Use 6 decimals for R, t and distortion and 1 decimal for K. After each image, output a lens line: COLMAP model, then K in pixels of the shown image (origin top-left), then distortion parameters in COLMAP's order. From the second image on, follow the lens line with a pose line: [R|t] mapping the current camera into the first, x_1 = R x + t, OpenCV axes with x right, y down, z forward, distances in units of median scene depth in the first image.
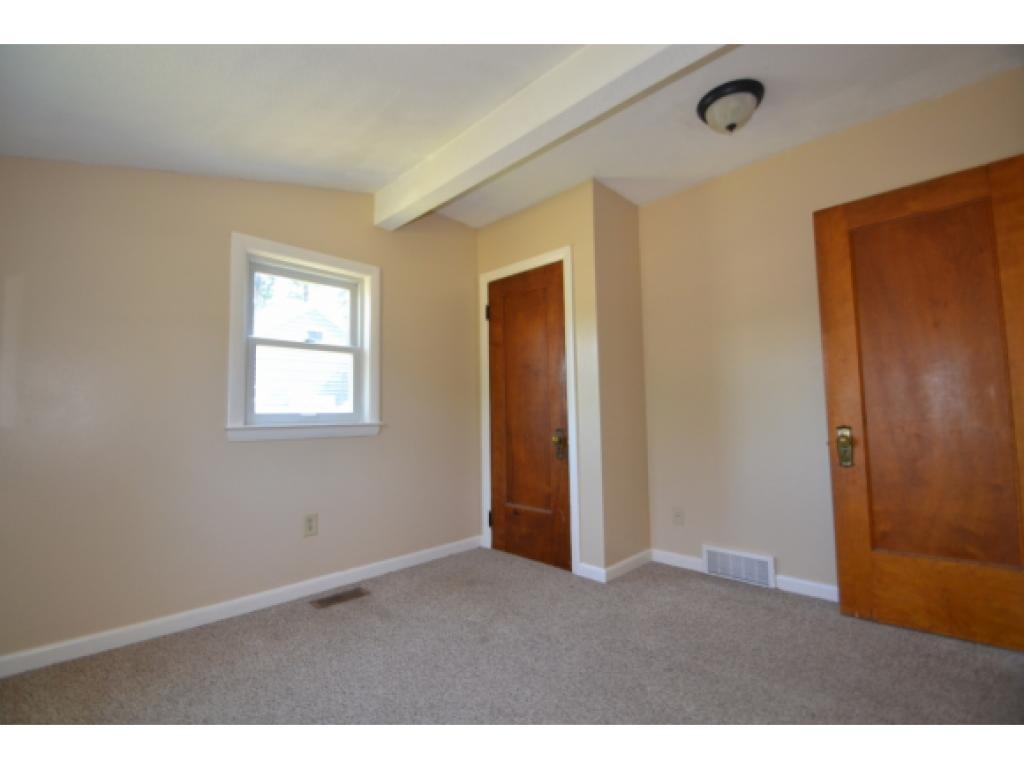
lens RADIAL K [[449.4, 0, 498.1], [0, 449.4, 387.5], [0, 0, 1]] dist [0.004200, -0.007538]
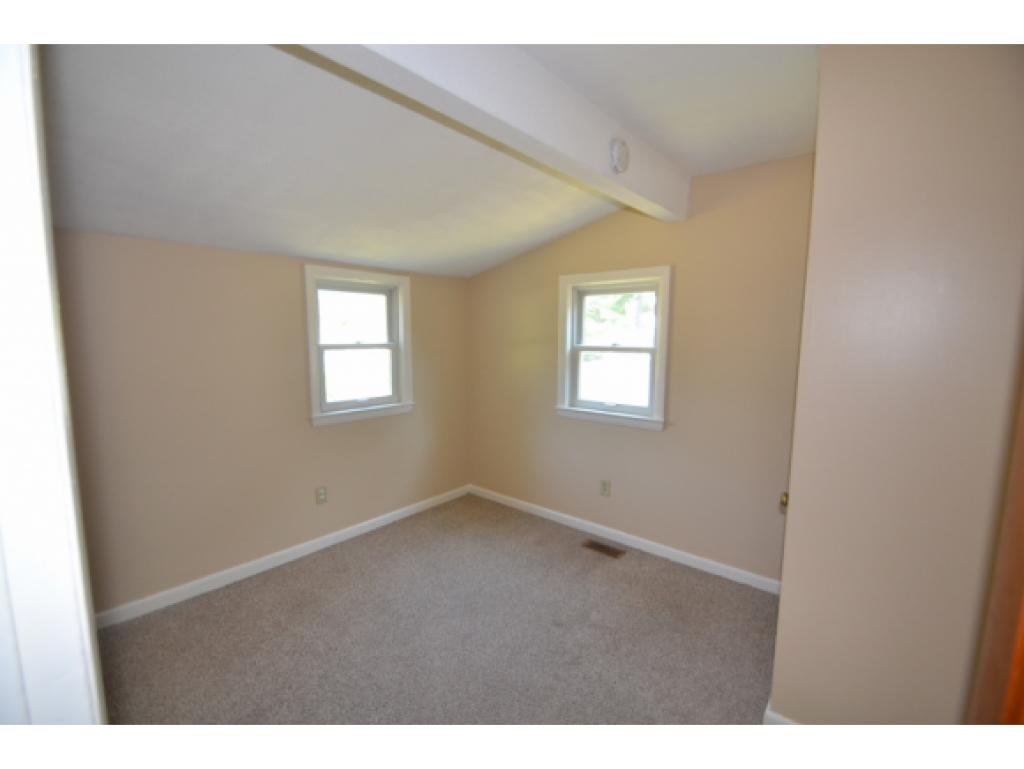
lens RADIAL K [[449.4, 0, 498.1], [0, 449.4, 387.5], [0, 0, 1]] dist [0.004200, -0.007538]
pose [[0.068061, 0.136398, -0.988313, 0.845024], [0.073147, 0.987262, 0.141291, -0.199347], [0.994996, -0.081908, 0.057217, 0.647986]]
